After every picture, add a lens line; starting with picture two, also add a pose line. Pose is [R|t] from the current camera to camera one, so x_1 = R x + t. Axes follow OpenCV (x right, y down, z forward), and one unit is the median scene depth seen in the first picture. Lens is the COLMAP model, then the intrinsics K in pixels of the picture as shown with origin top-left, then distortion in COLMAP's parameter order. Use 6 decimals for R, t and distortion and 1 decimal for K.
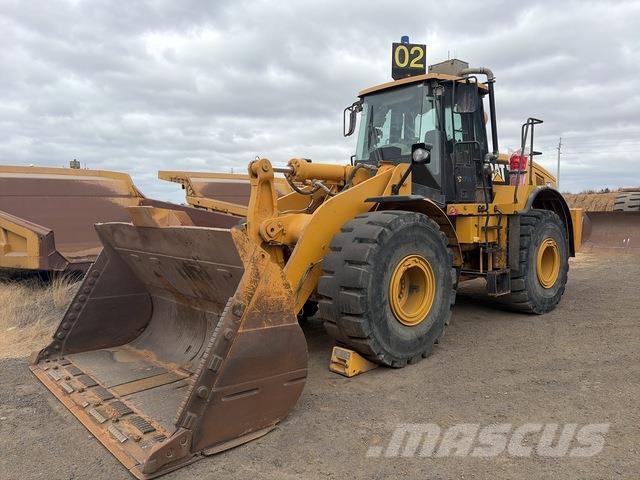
lens RADIAL K [[494.5, 0, 320.0], [0, 494.5, 240.0], [0, 0, 1]] dist [0.048035, -0.064800]
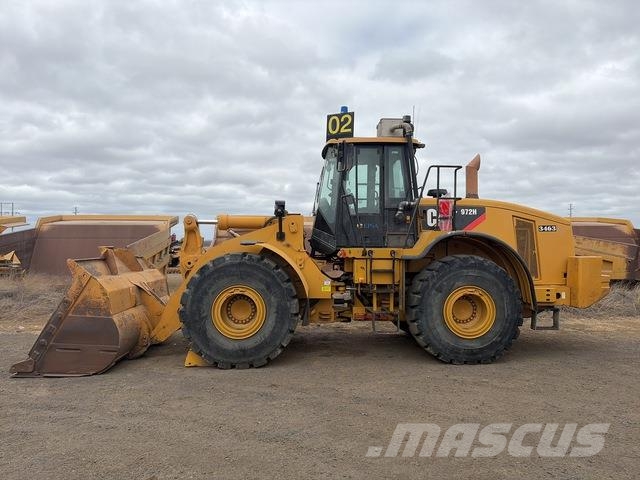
lens RADIAL K [[494.5, 0, 320.0], [0, 494.5, 240.0], [0, 0, 1]] dist [0.048035, -0.064800]
pose [[0.771623, 0.009876, -0.636003, 1.047038], [-0.057427, 0.996878, -0.054193, -0.028256], [0.633482, 0.078340, 0.769781, 0.087462]]
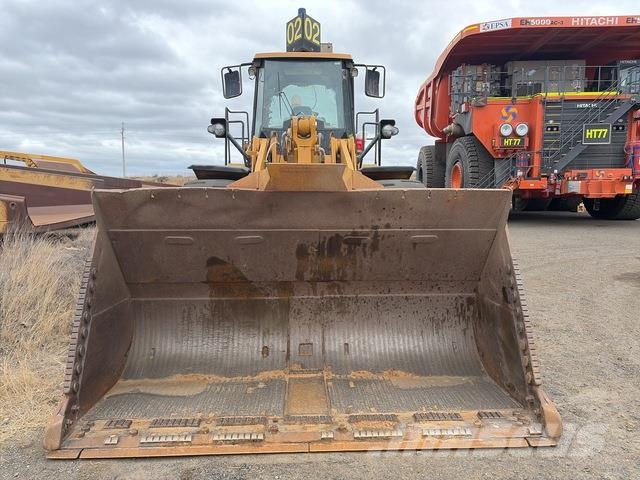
lens RADIAL K [[492.0, 0, 319.0], [0, 492.0, 242.7], [0, 0, 1]] dist [0.056159, -0.076049]
pose [[0.645353, -0.077392, 0.759954, -0.716852], [0.051275, 0.997000, 0.057989, 0.006368], [-0.762162, 0.001544, 0.647385, 0.385540]]
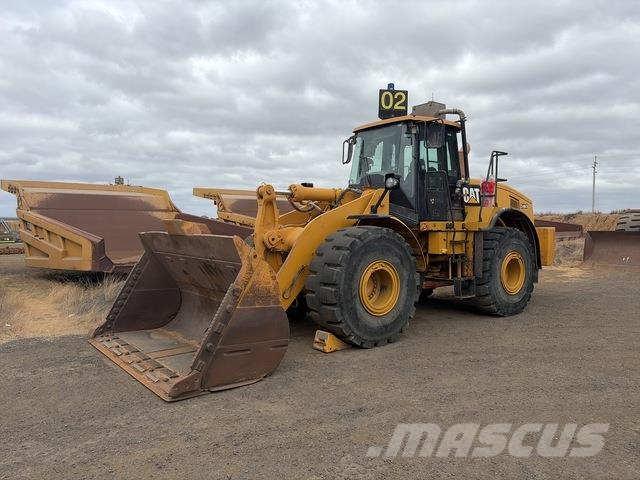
lens RADIAL K [[492.0, 0, 319.0], [0, 492.0, 242.7], [0, 0, 1]] dist [0.056159, -0.076049]
pose [[0.997376, 0.017822, -0.070172, 0.102754], [-0.019686, 0.999469, -0.025962, 0.017419], [0.069672, 0.027275, 0.997197, -0.247579]]
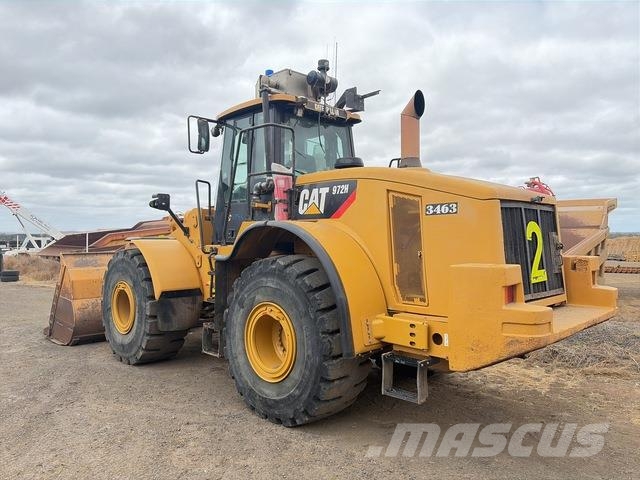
lens RADIAL K [[492.0, 0, 319.0], [0, 492.0, 242.7], [0, 0, 1]] dist [0.056159, -0.076049]
pose [[0.041355, 0.021397, -0.998915, 1.351223], [-0.067895, 0.997520, 0.018556, -0.118489], [0.996835, 0.067054, 0.042706, 1.276666]]
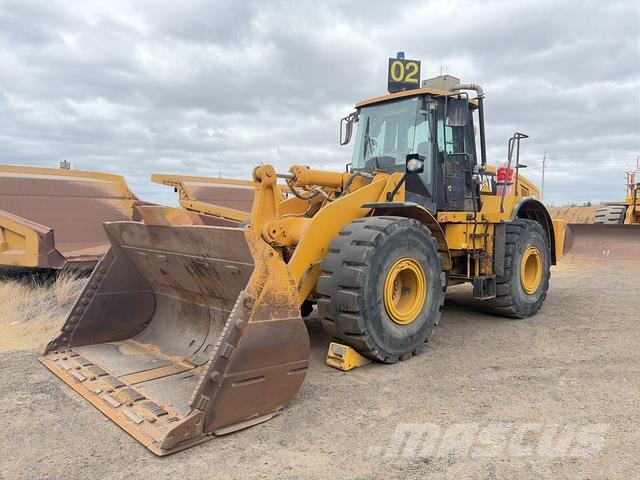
lens RADIAL K [[492.0, 0, 319.0], [0, 492.0, 242.7], [0, 0, 1]] dist [0.056159, -0.076049]
pose [[0.999454, 0.021797, 0.024814, -0.024059], [-0.021574, 0.999725, -0.009200, 0.009499], [-0.025007, 0.008659, 0.999650, -0.051646]]
